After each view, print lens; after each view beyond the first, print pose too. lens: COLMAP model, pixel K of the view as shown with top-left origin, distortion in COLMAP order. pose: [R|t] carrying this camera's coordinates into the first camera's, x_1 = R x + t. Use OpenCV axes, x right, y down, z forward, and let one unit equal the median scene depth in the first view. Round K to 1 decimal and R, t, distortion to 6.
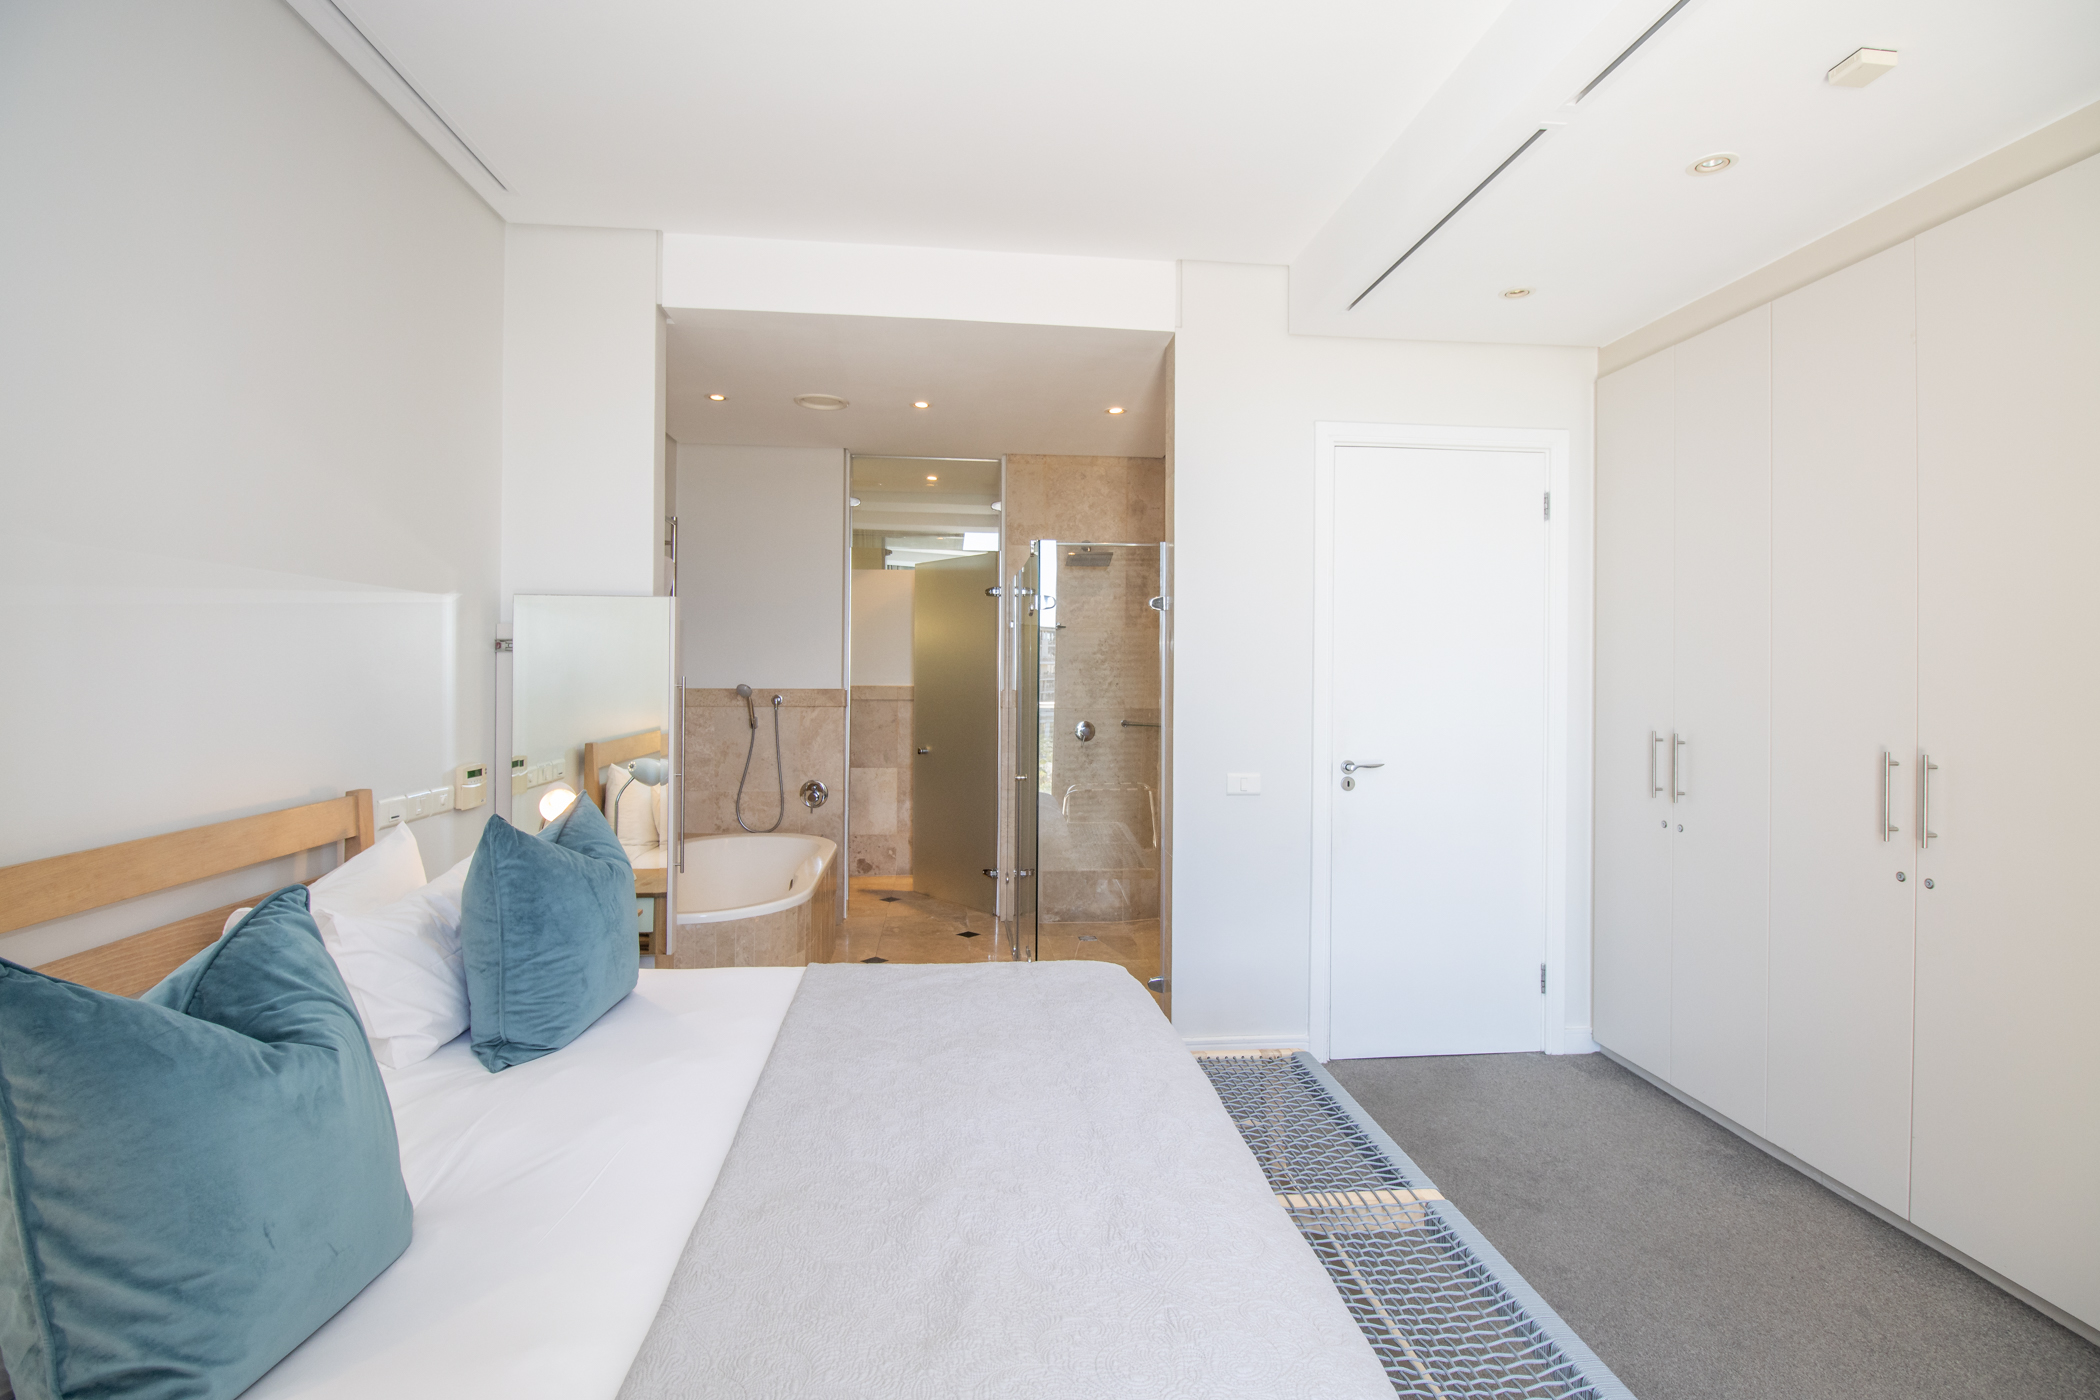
lens RADIAL K [[988.2, 0, 1052.6], [0, 988.2, 707.2], [0, 0, 1]] dist [-0.003076, -0.011143]
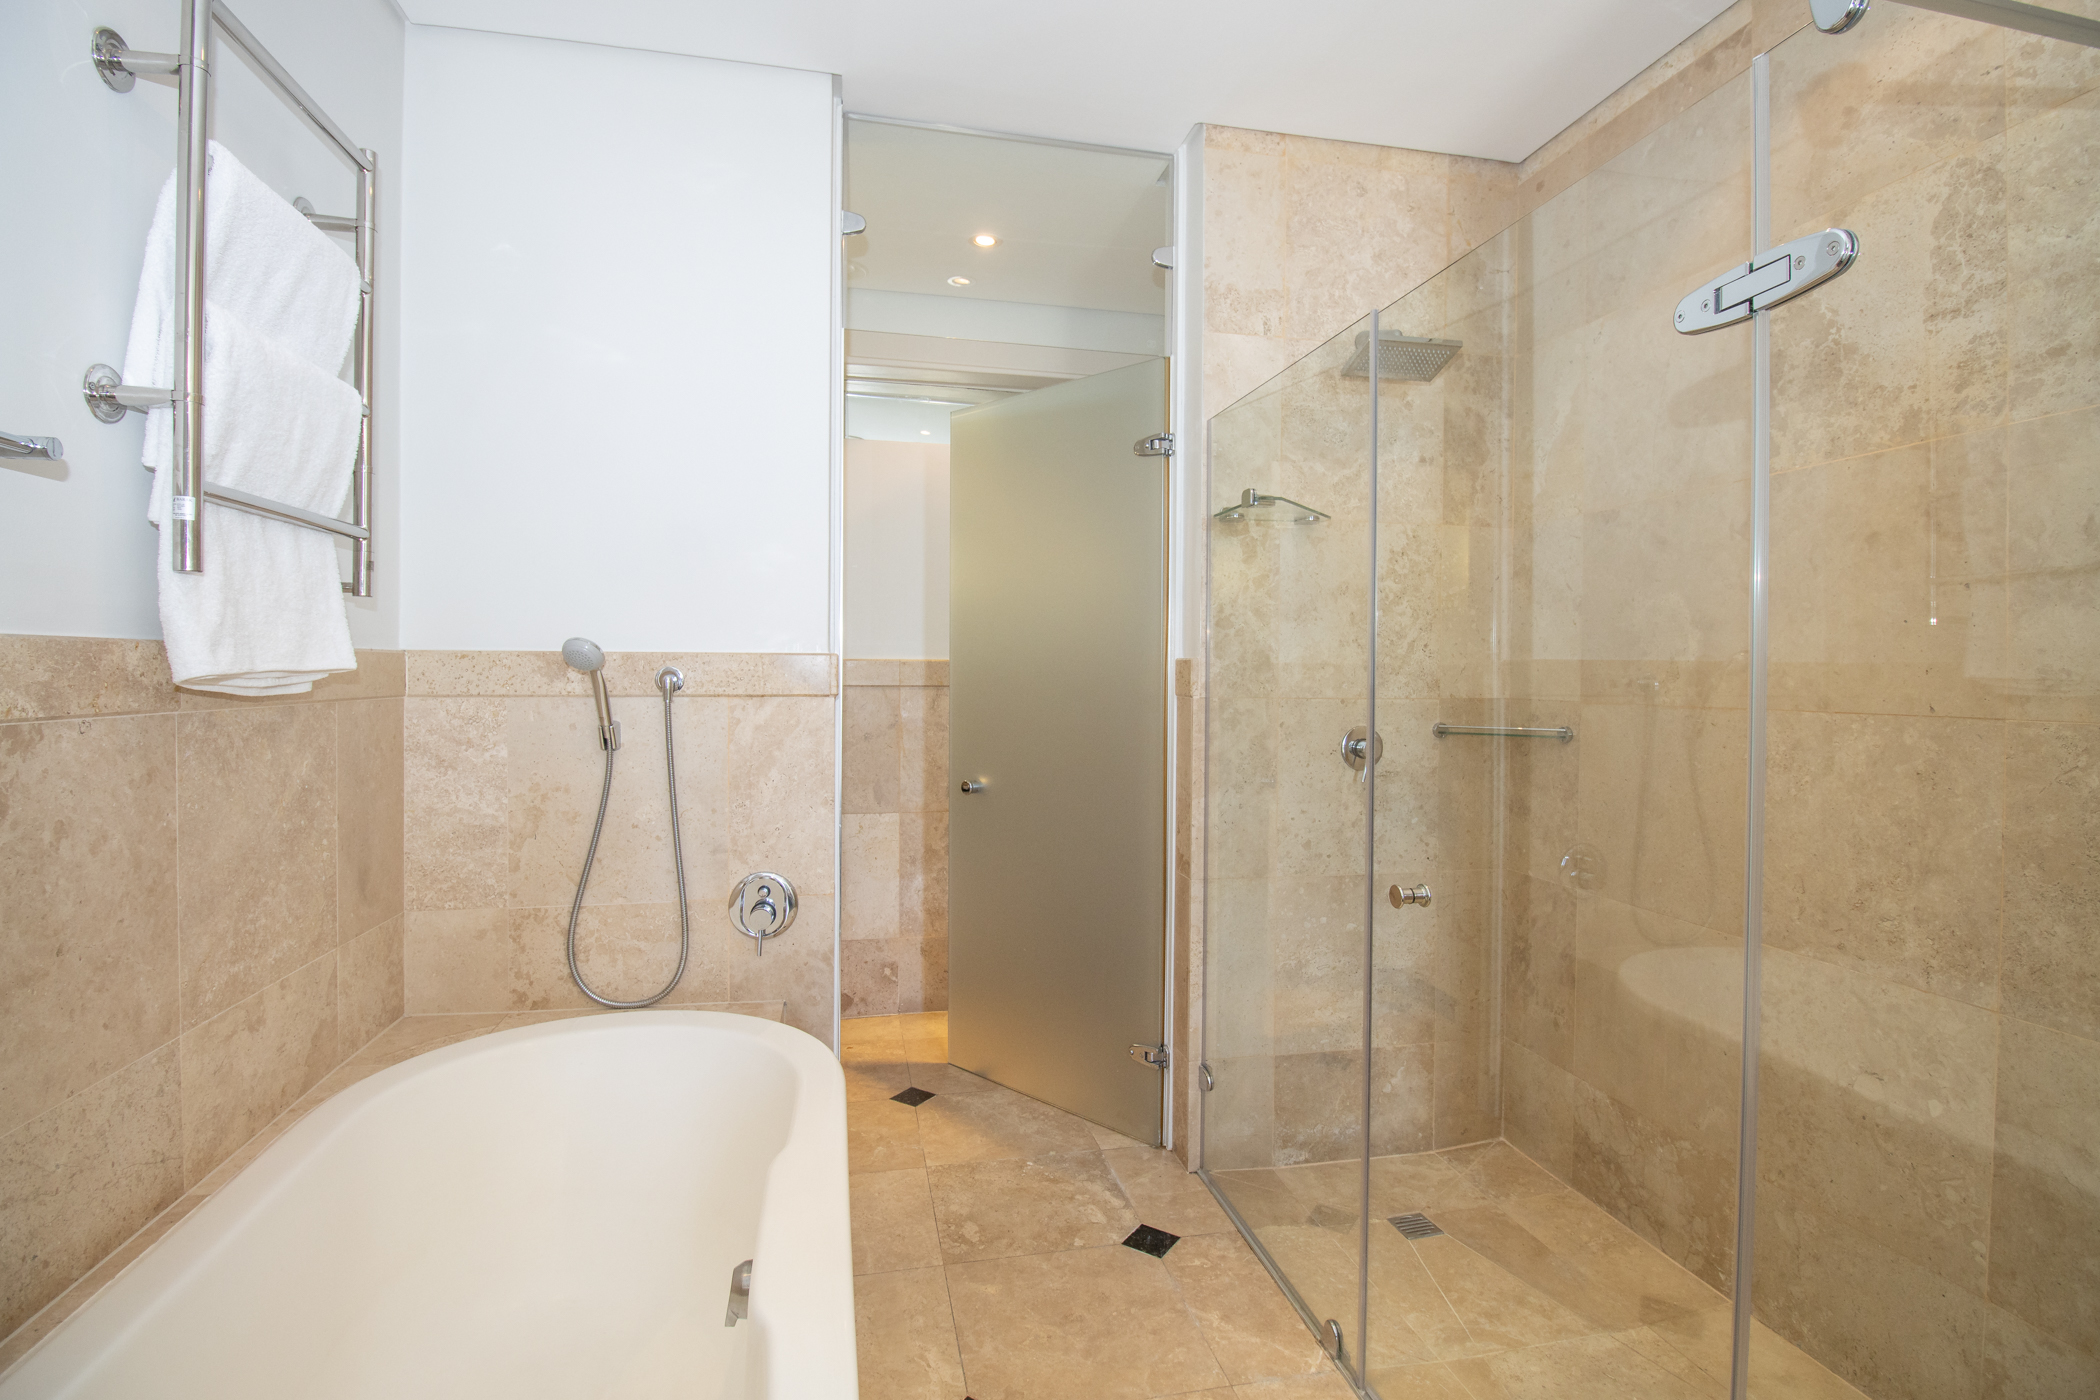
lens RADIAL K [[988.2, 0, 1052.6], [0, 988.2, 704.1], [0, 0, 1]] dist [-0.003076, -0.011143]
pose [[0.994323, -0.004948, 0.106287, -0.164747], [0.005060, 0.999987, -0.000786, 0.003903], [-0.106282, 0.001319, 0.994335, 0.575559]]
